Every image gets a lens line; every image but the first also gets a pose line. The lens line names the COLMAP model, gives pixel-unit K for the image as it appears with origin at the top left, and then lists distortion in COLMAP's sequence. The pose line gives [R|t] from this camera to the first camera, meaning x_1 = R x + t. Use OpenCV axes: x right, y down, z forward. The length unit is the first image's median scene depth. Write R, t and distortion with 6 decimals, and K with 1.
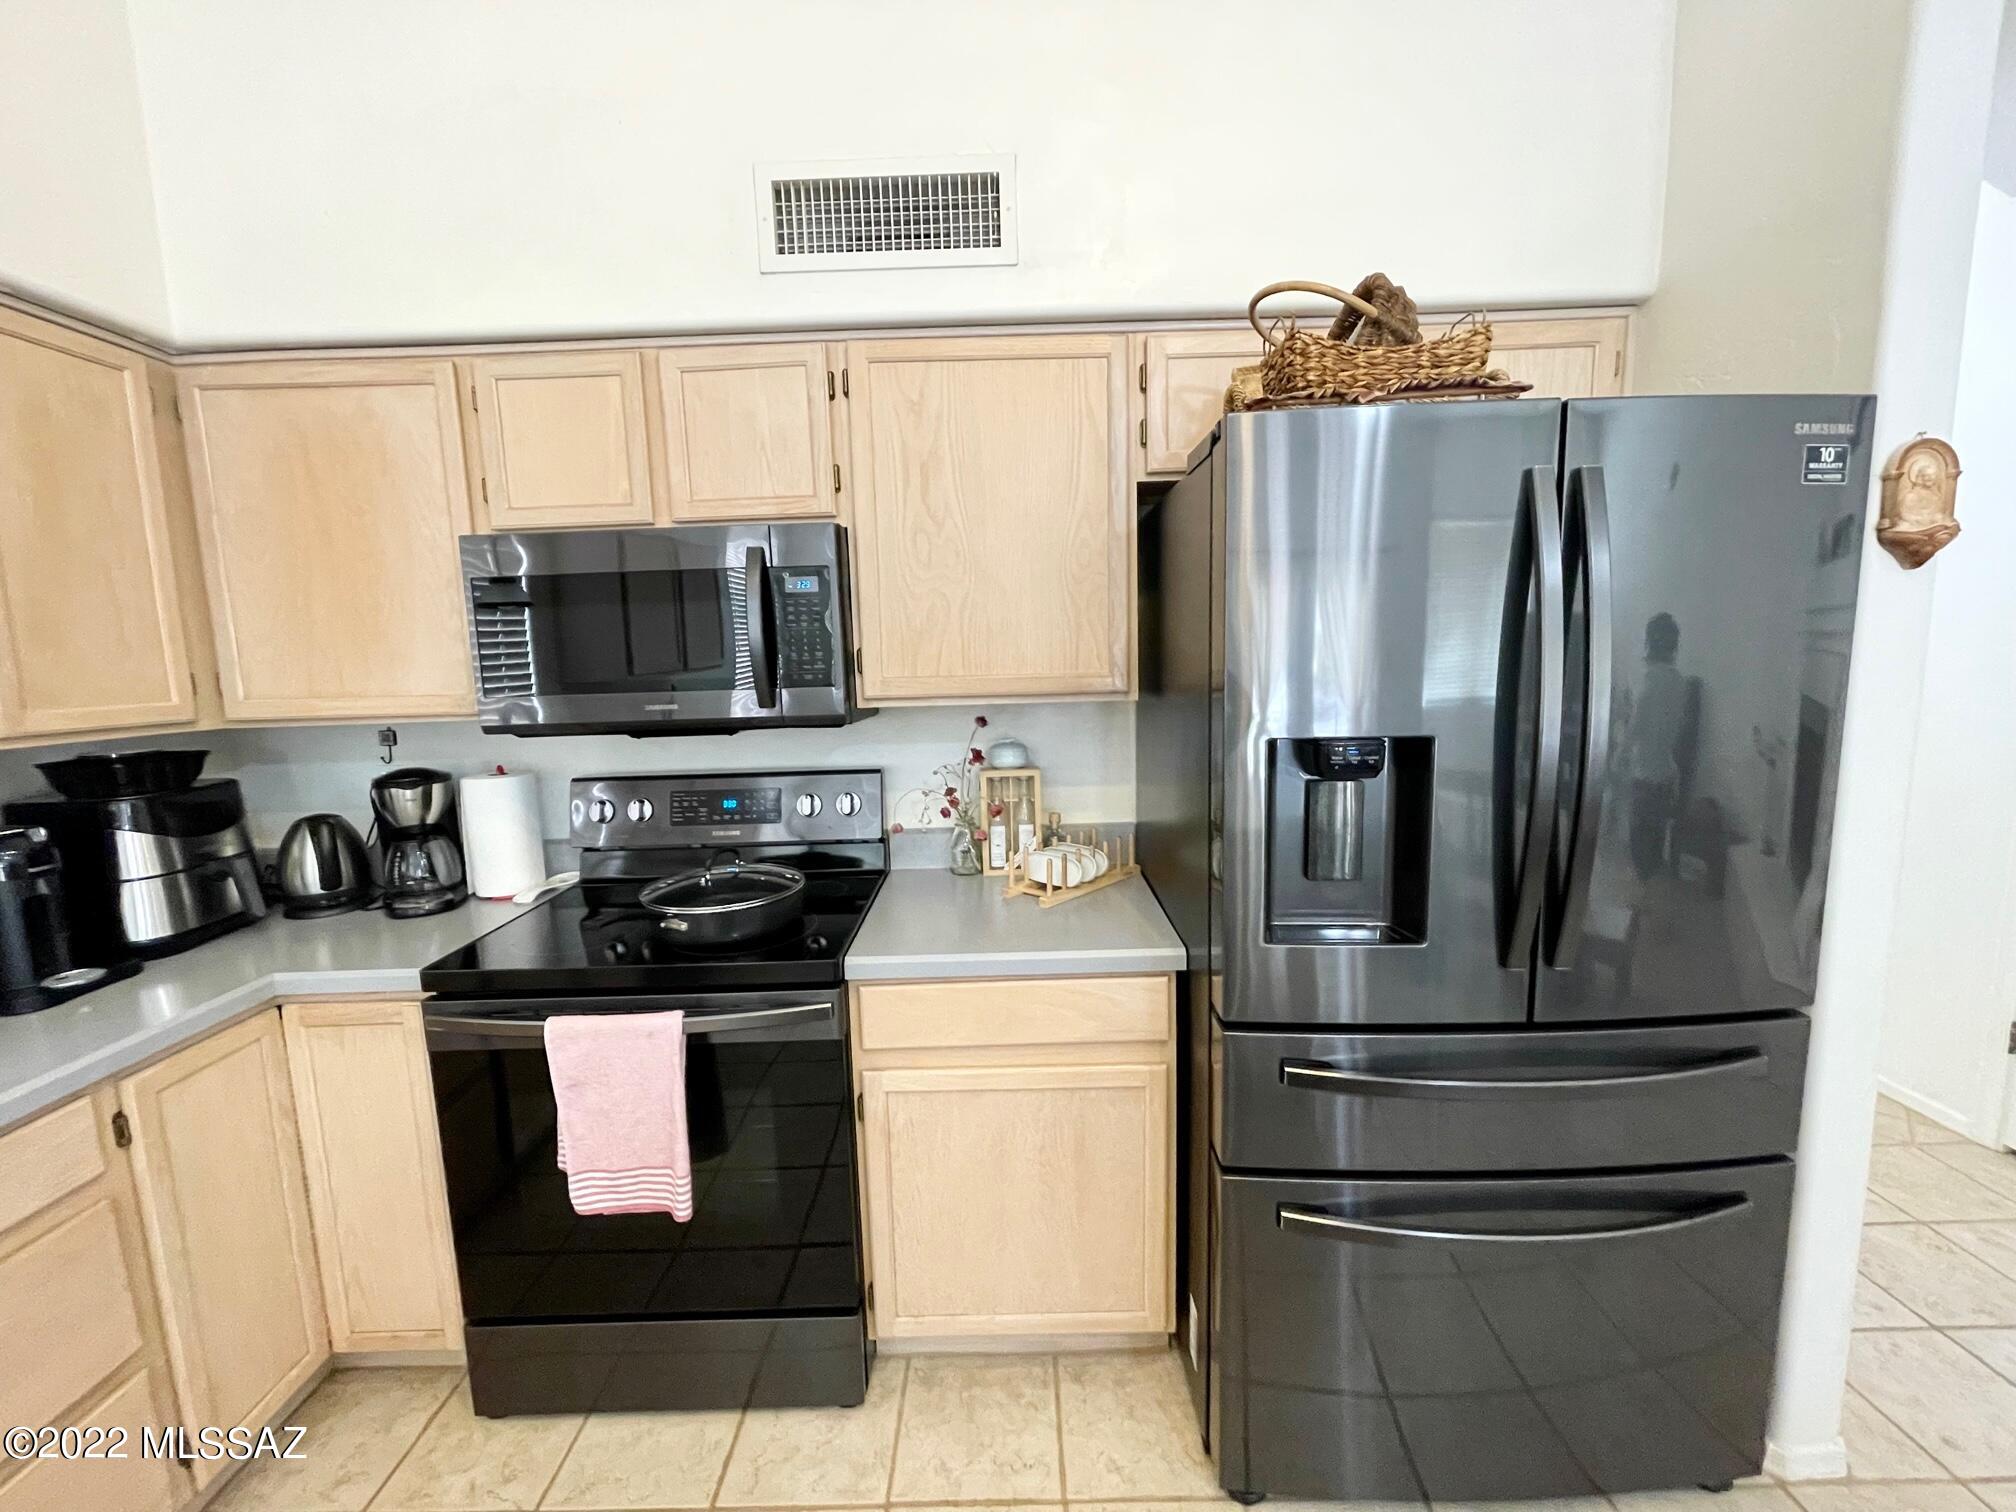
lens RADIAL K [[813.8, 0, 1006.3], [0, 813.8, 757.8], [0, 0, 1]] dist [-0.001641, -0.000451]
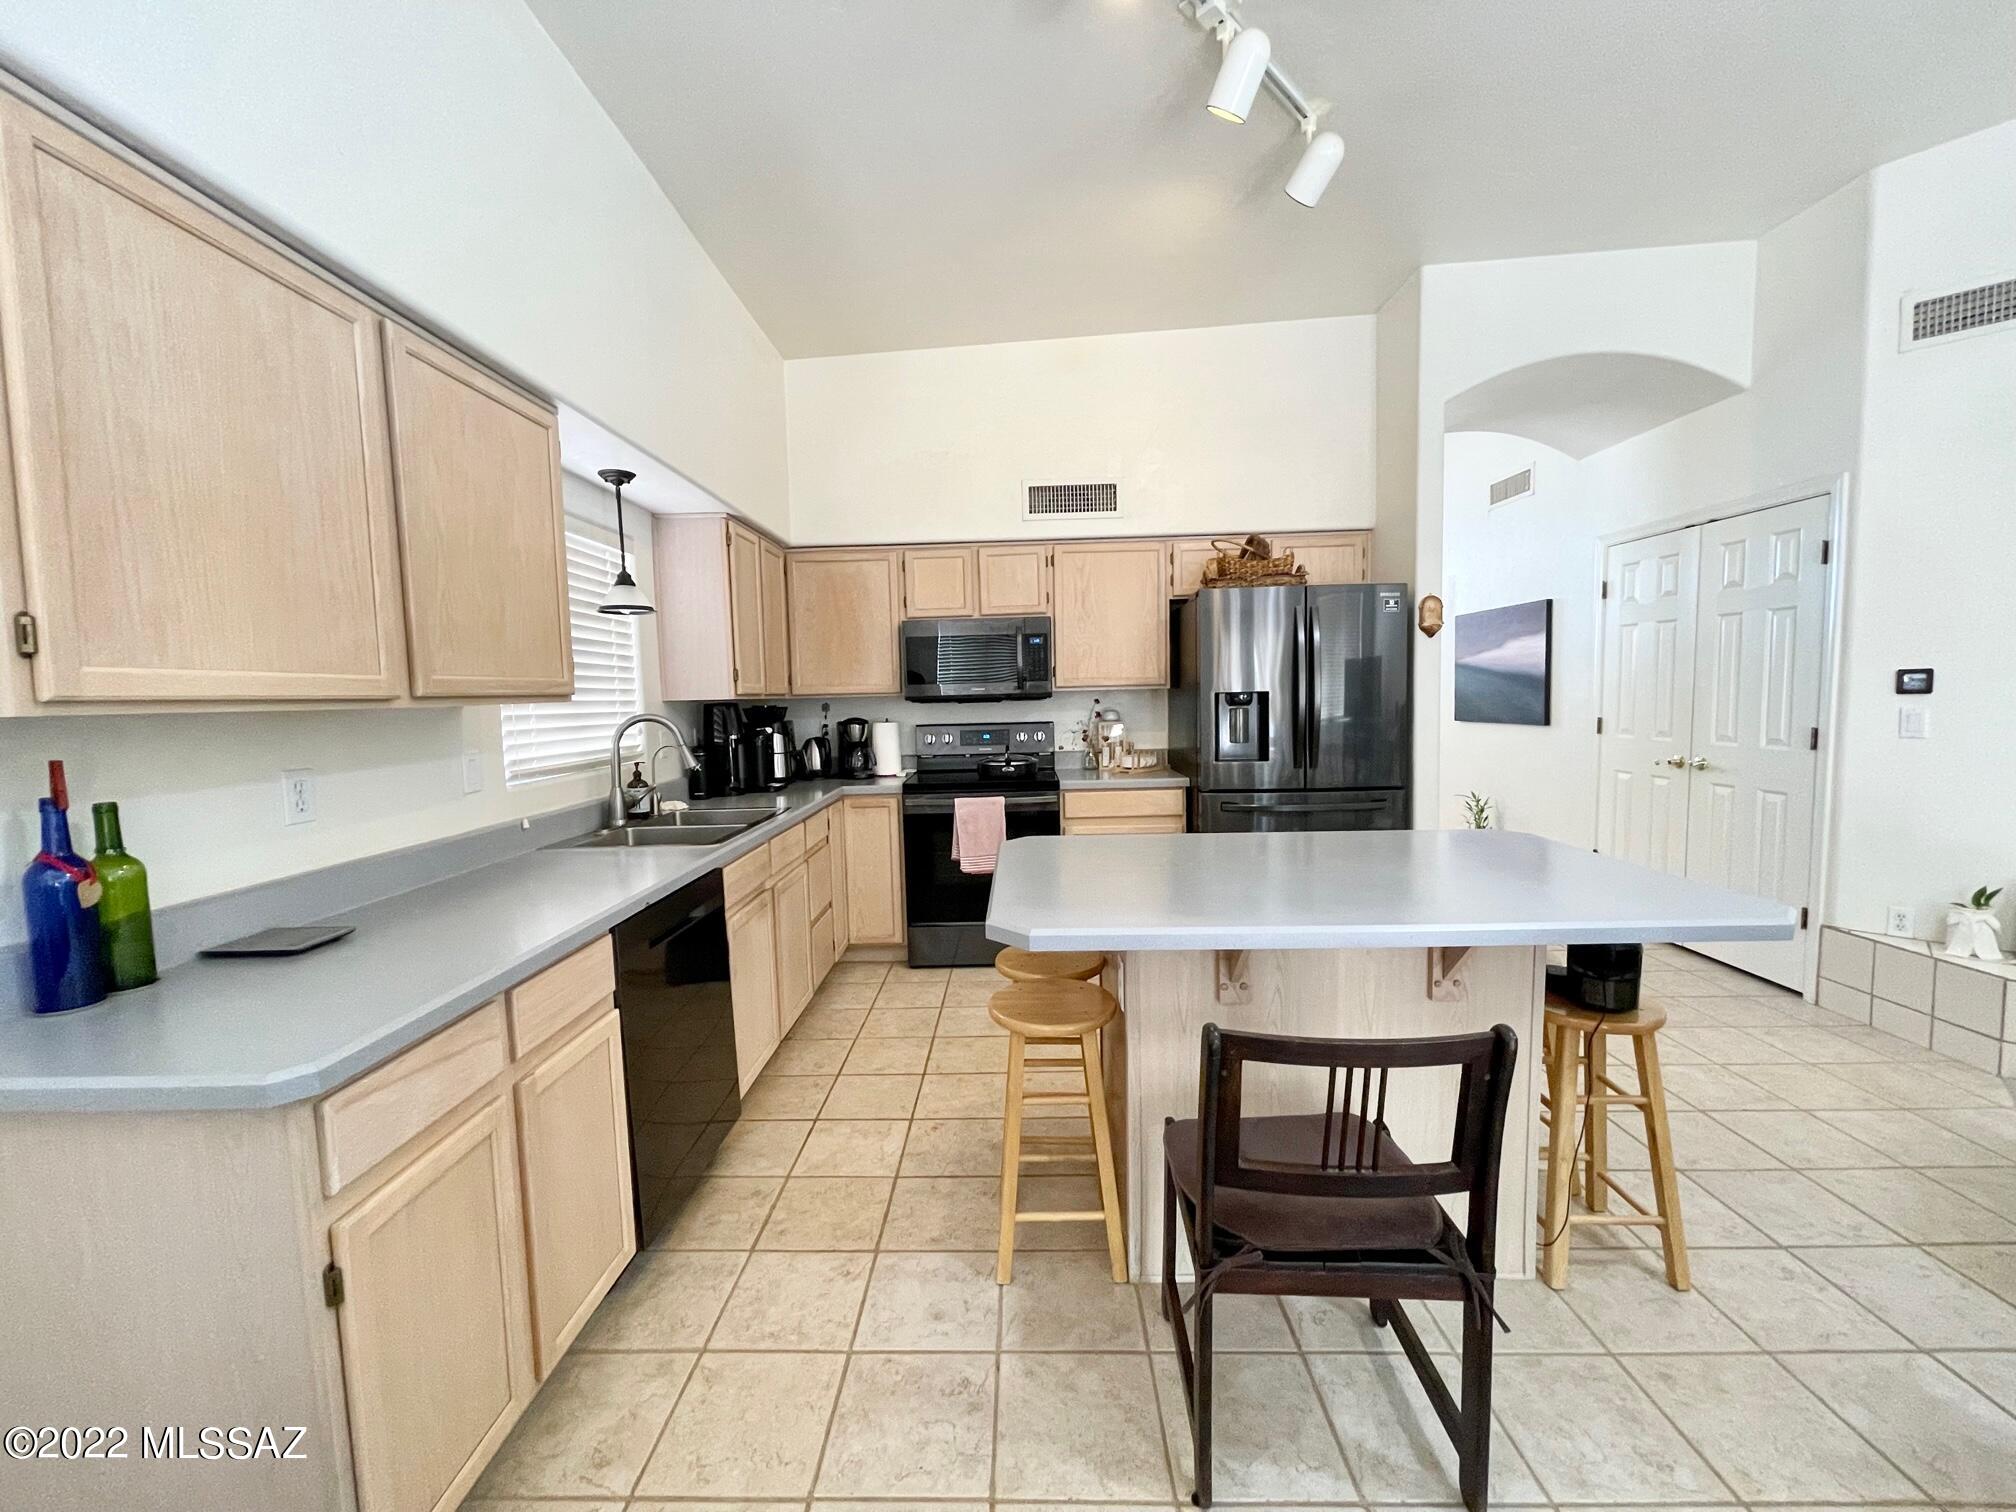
lens RADIAL K [[813.8, 0, 1006.1], [0, 813.8, 754.7], [0, 0, 1]] dist [-0.001641, -0.000451]
pose [[0.999761, 0.005440, -0.021155, -0.290319], [-0.006539, 0.998614, -0.052221, 0.274362], [0.020841, 0.052347, 0.998411, -1.504075]]
